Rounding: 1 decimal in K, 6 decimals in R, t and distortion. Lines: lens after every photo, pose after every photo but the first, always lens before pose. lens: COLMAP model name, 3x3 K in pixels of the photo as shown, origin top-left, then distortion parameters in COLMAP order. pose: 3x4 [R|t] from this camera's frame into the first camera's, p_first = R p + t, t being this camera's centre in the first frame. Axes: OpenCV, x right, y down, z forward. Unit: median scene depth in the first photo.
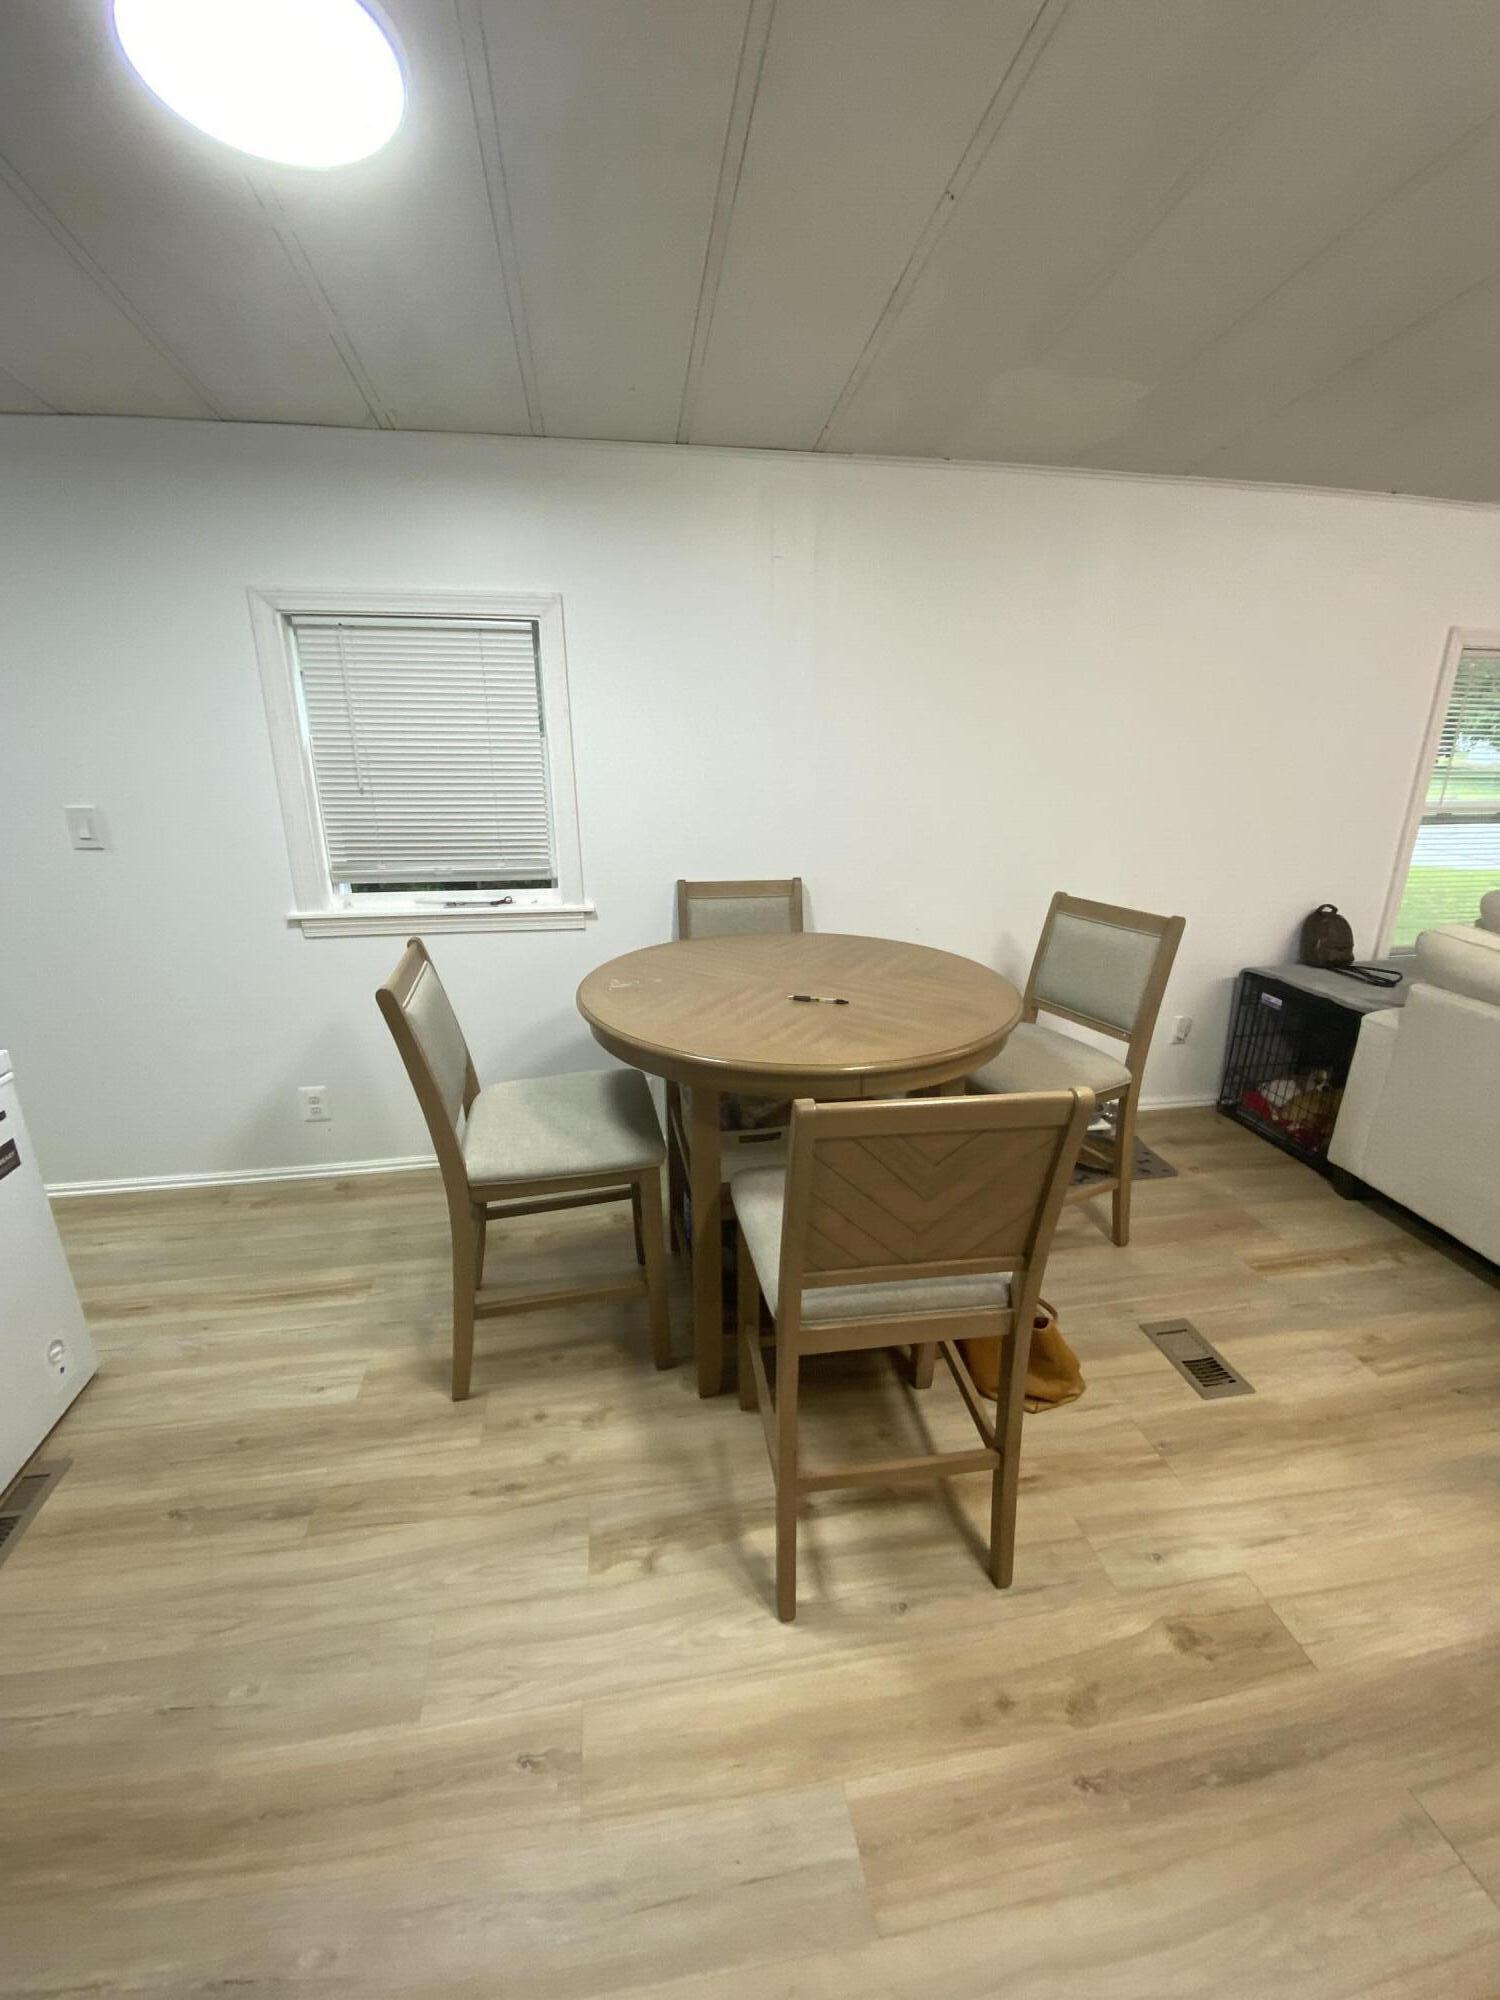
lens RADIAL K [[813.0, 0, 754.9], [0, 813.0, 1001.1], [0, 0, 1]] dist [0.021430, -0.020232]
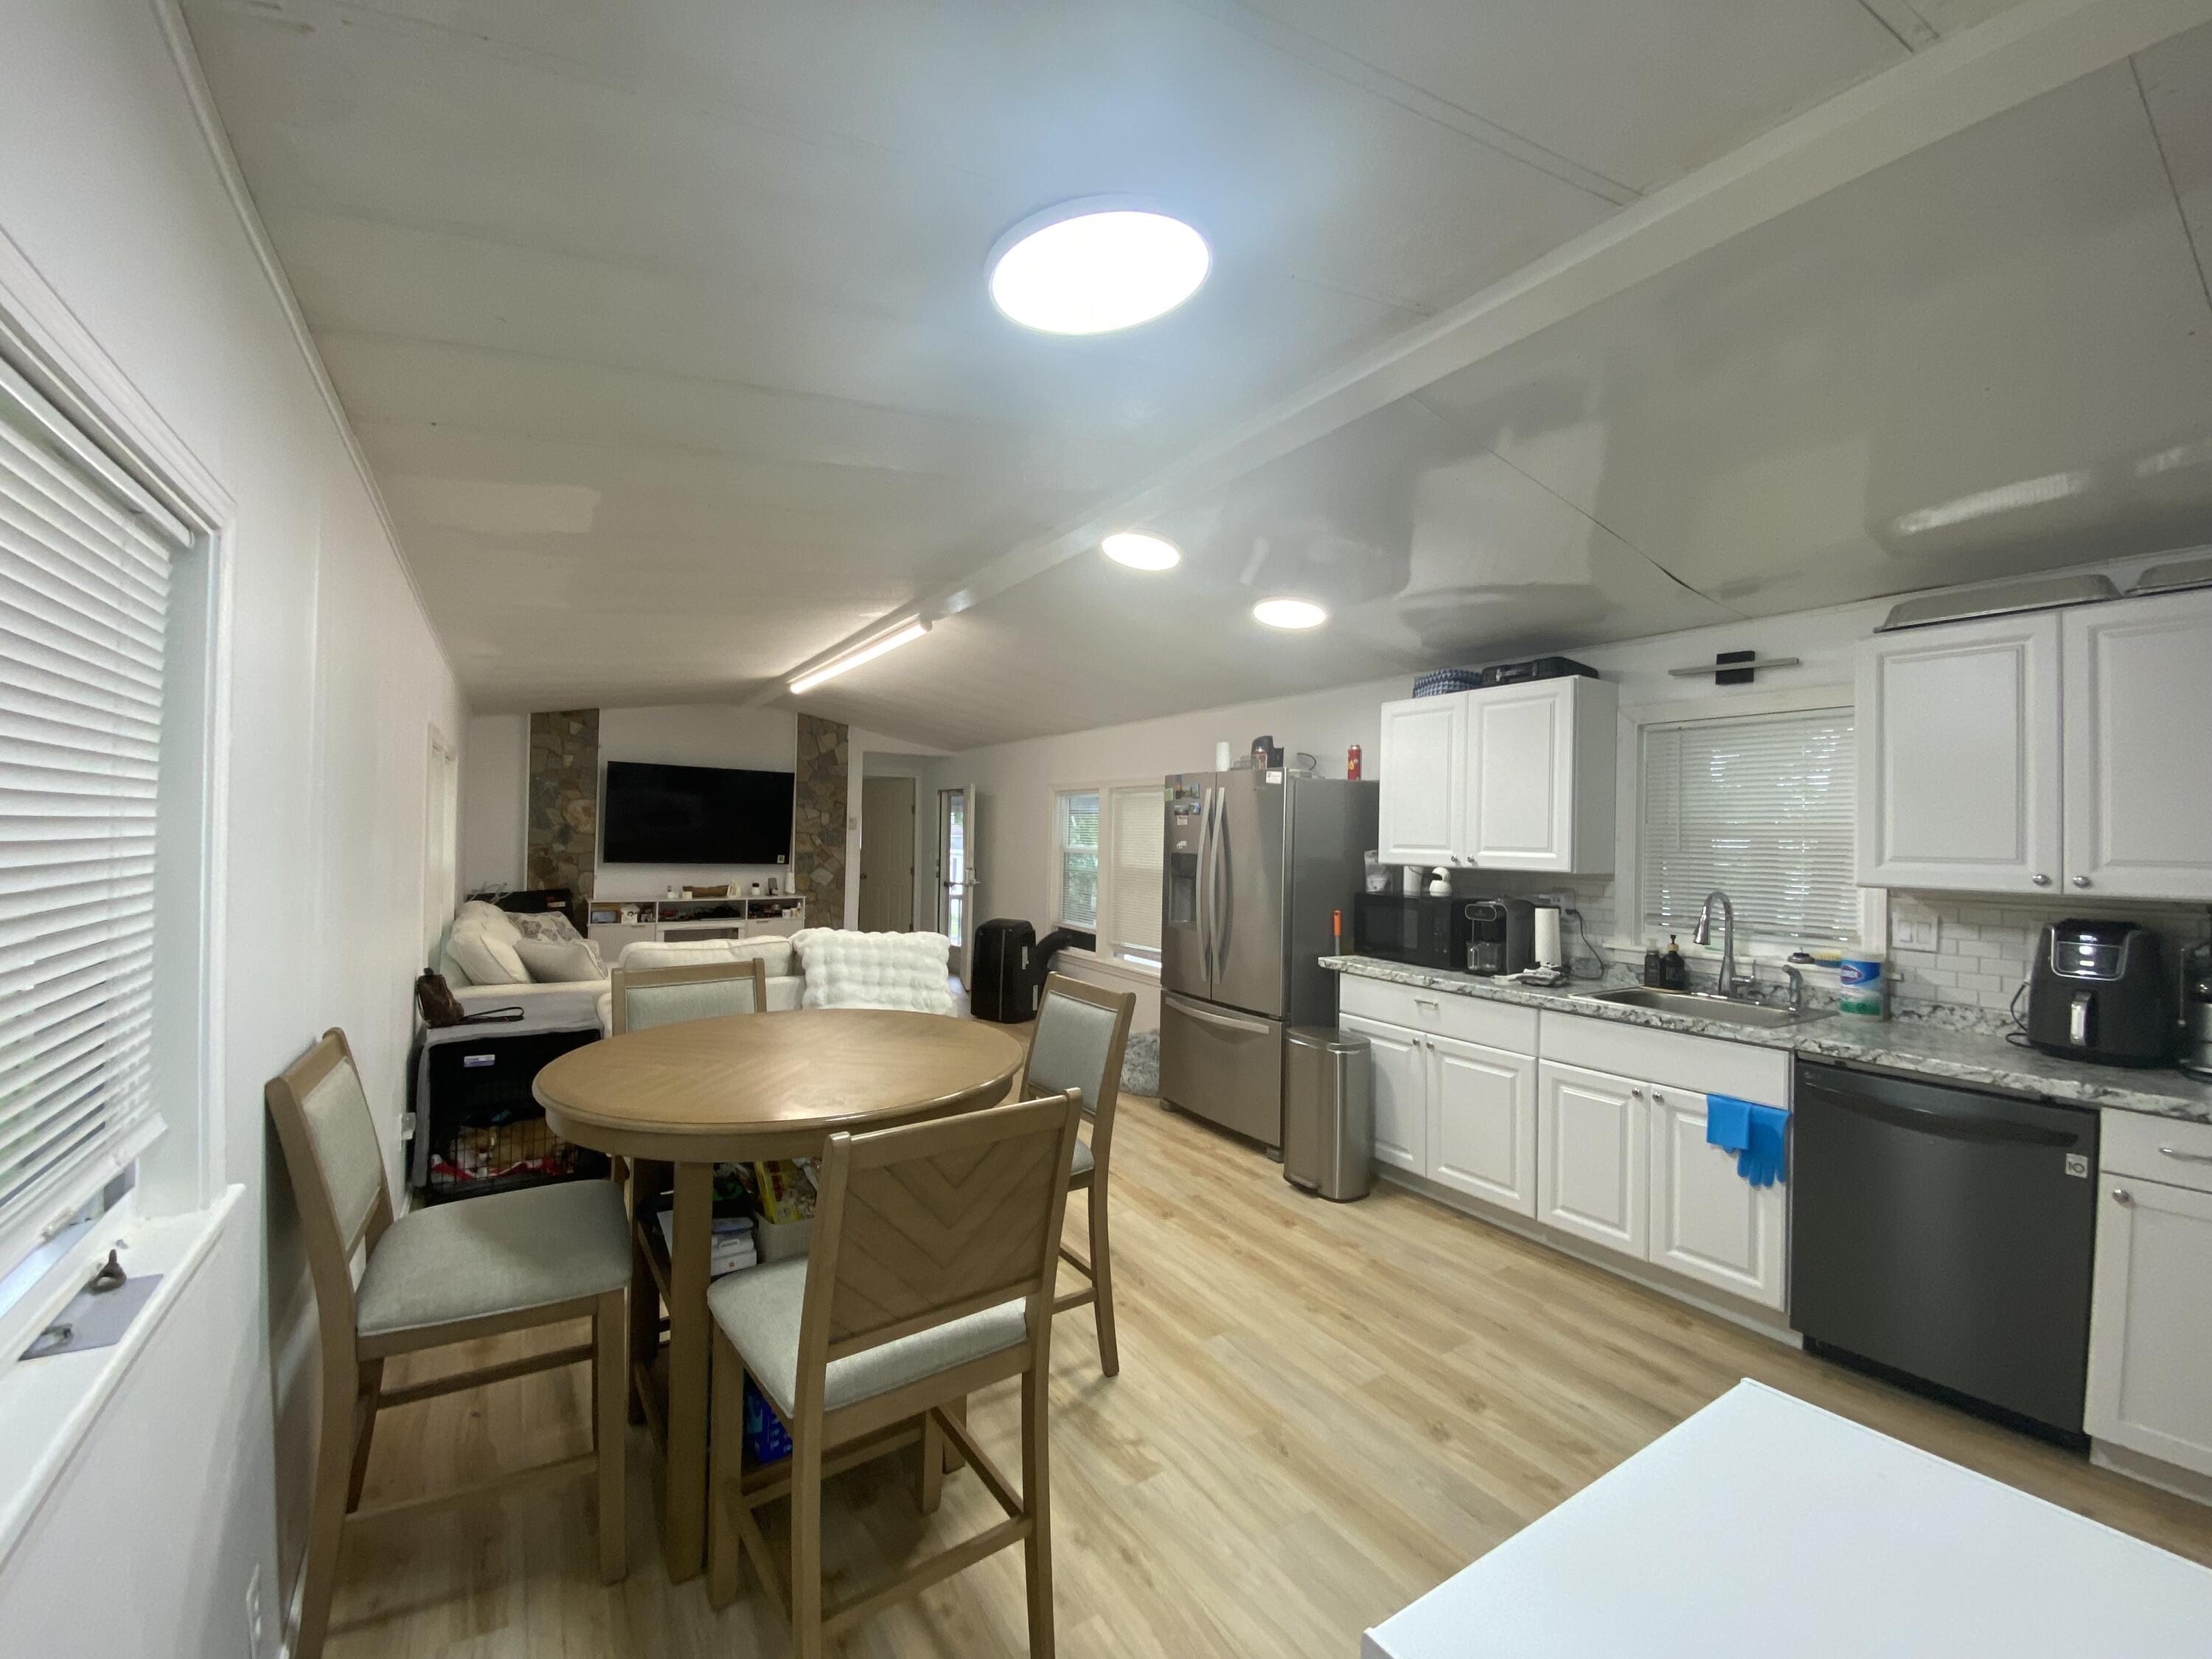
lens RADIAL K [[904.5, 0, 1109.4], [0, 904.5, 822.7], [0, 0, 1]] dist [0.022642, -0.020135]
pose [[-0.397971, 0.004609, 0.917386, -1.324272], [0.264712, 0.958031, 0.110021, -0.370975], [-0.878377, 0.286628, -0.382488, 1.226490]]
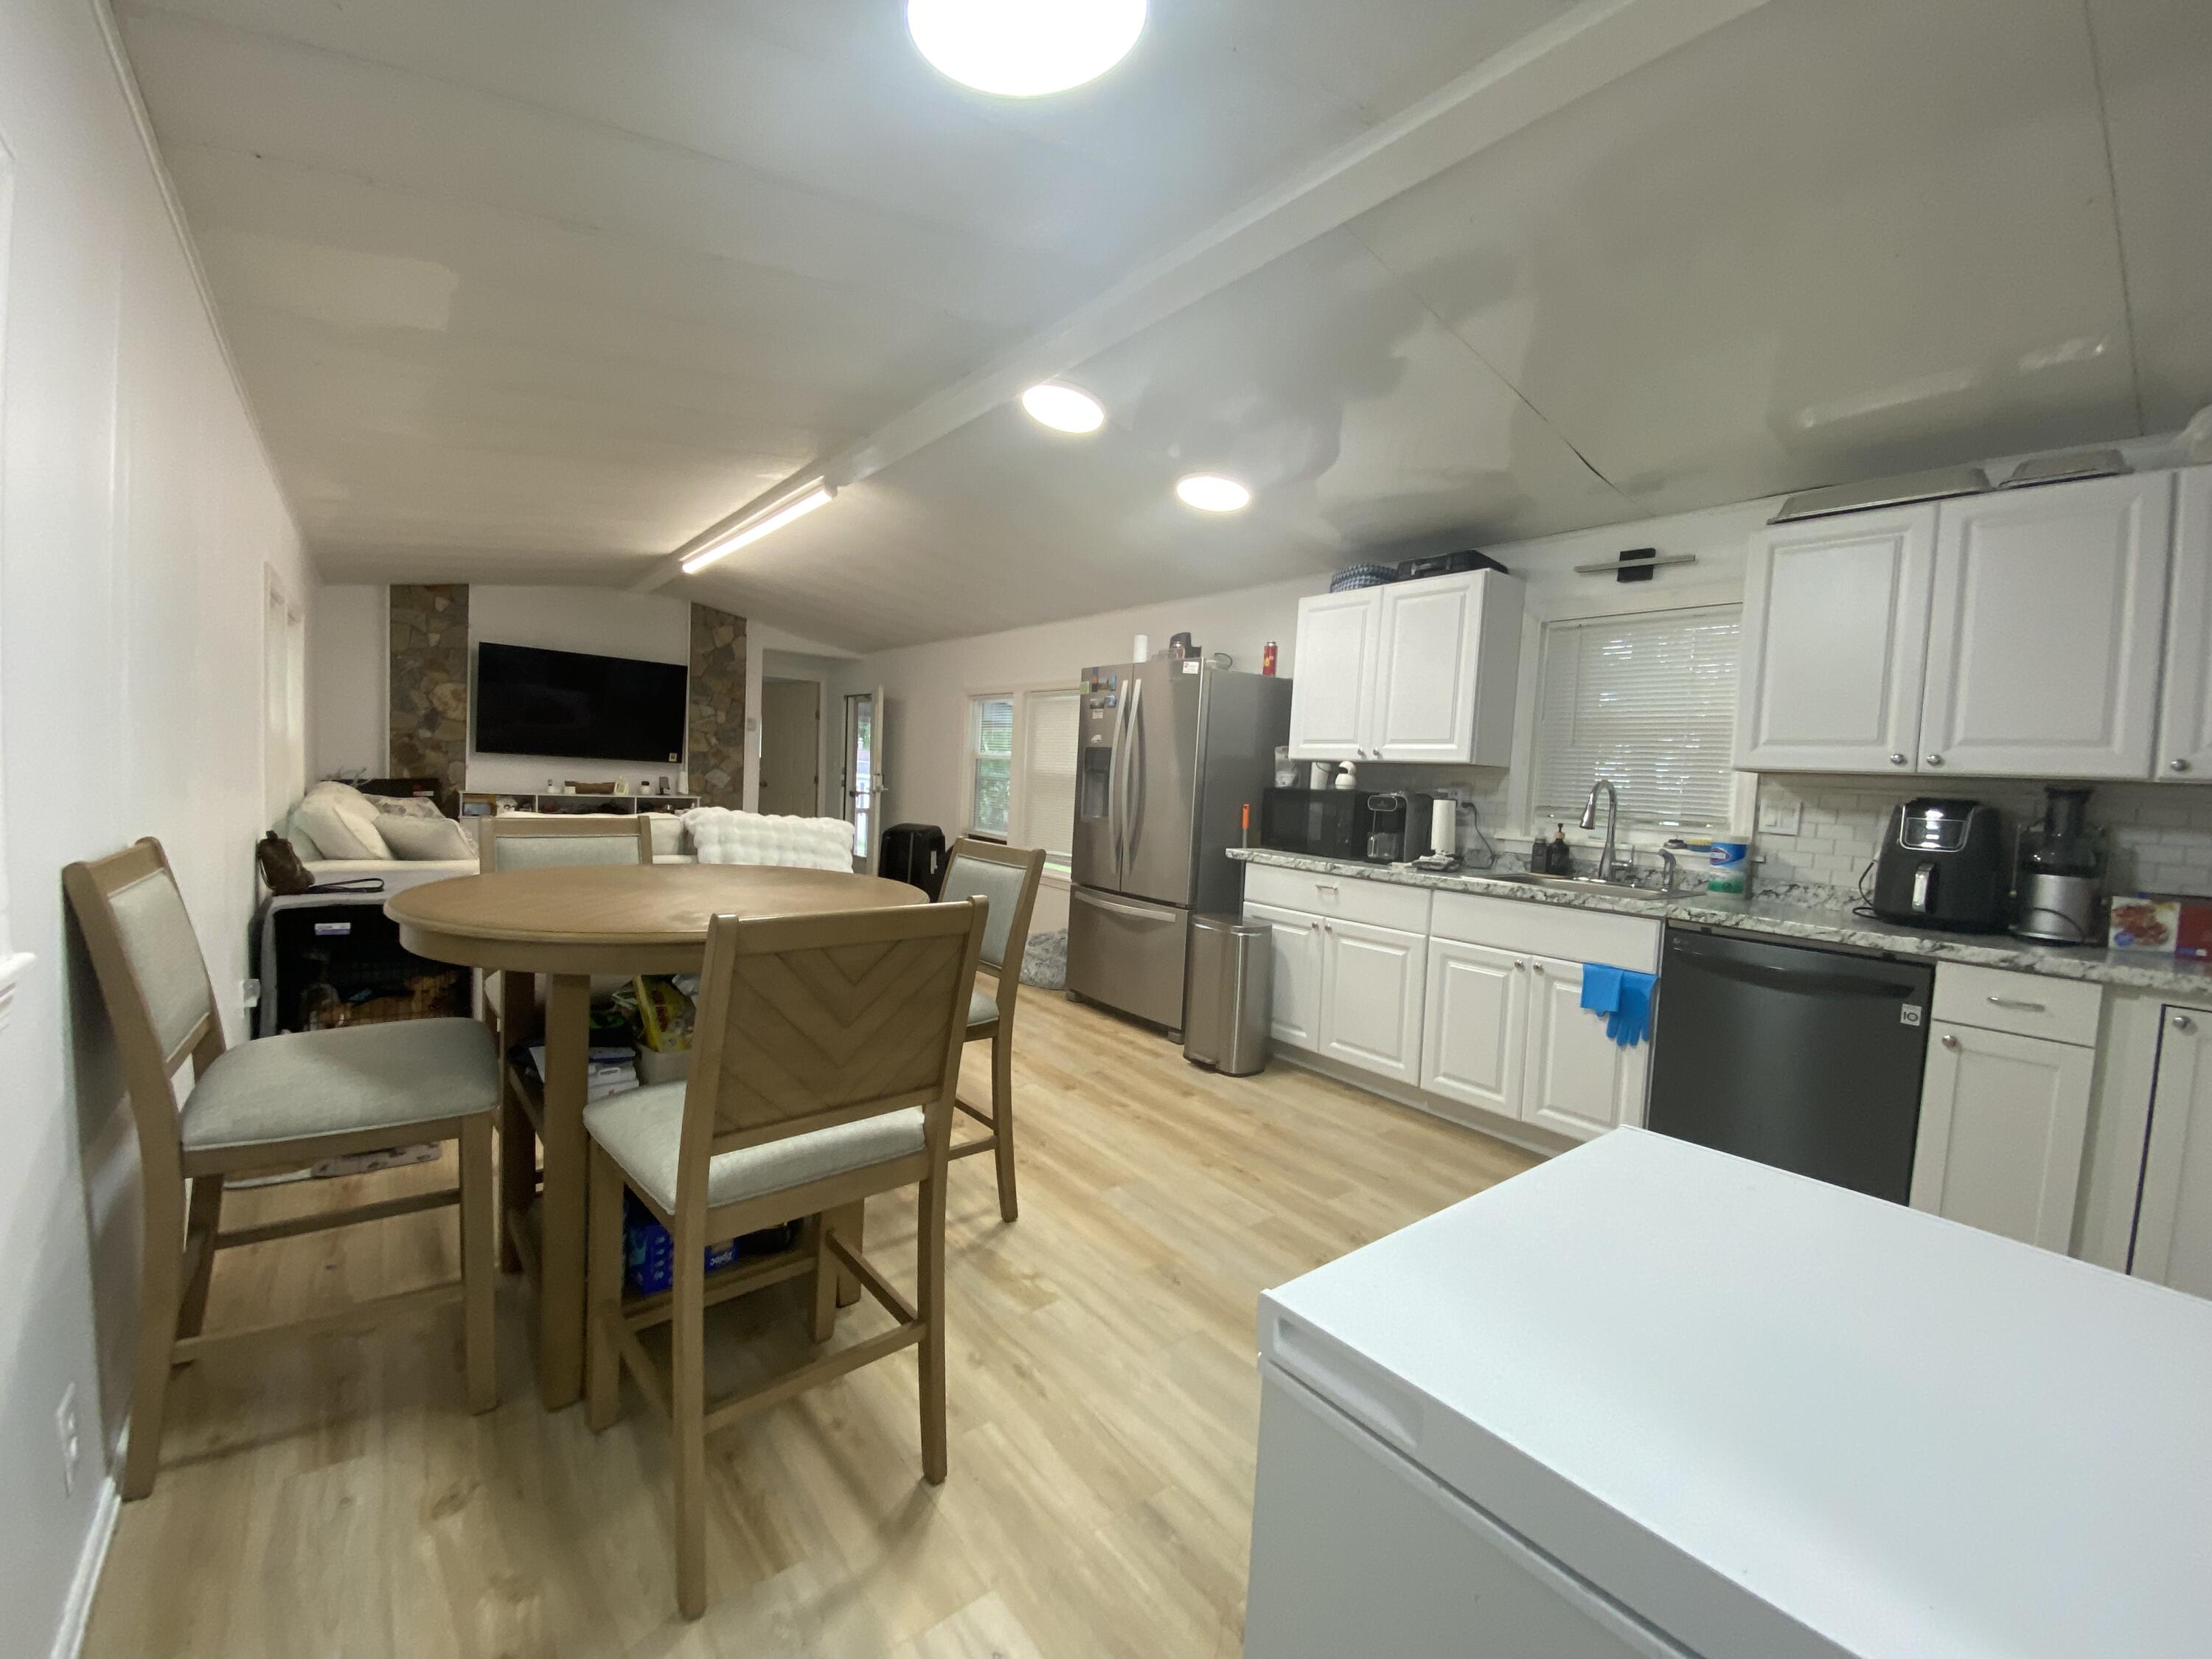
lens RADIAL K [[899.2, 0, 1106.0], [0, 899.2, 829.5], [0, 0, 1]] dist [0.021430, -0.020232]
pose [[-0.483108, -0.071610, 0.872628, -1.288083], [0.221333, 0.954291, 0.200847, -0.224094], [-0.847124, 0.290172, -0.445176, 1.254324]]
